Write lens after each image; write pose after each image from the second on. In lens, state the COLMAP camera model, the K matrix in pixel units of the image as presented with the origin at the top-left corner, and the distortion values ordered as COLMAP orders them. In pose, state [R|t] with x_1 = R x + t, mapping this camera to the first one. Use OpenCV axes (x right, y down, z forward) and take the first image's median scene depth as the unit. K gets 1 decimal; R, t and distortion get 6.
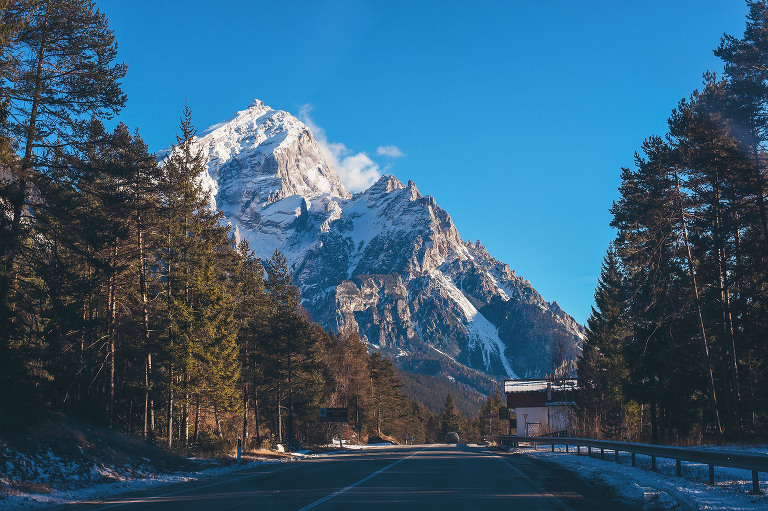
lens RADIAL K [[1169.3, 0, 384.0], [0, 1169.3, 256.5], [0, 0, 1]] dist [0.011210, 0.000000]
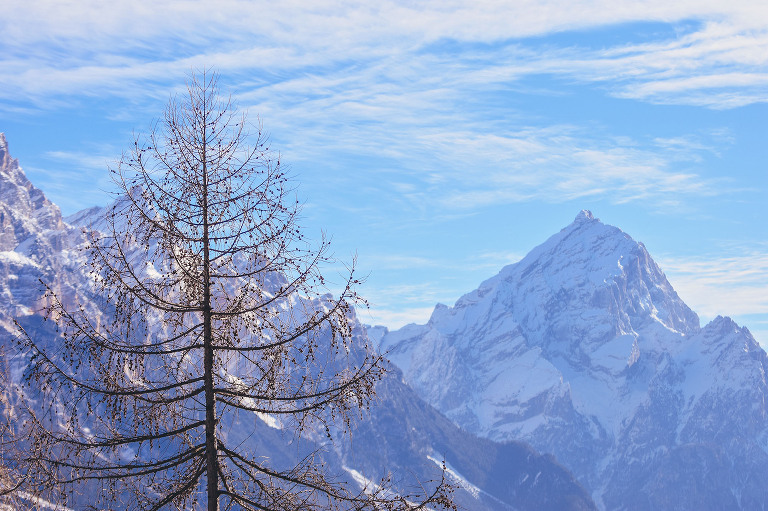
lens RADIAL K [[2308.9, 0, 383.9], [0, 2308.9, 255.2], [0, 0, 1]] dist [-0.511974, 0.000000]
pose [[0.982846, 0.001359, -0.184424, 0.079590], [0.004667, 0.999469, 0.032237, -0.192777], [0.184370, -0.032545, 0.982318, -0.930363]]
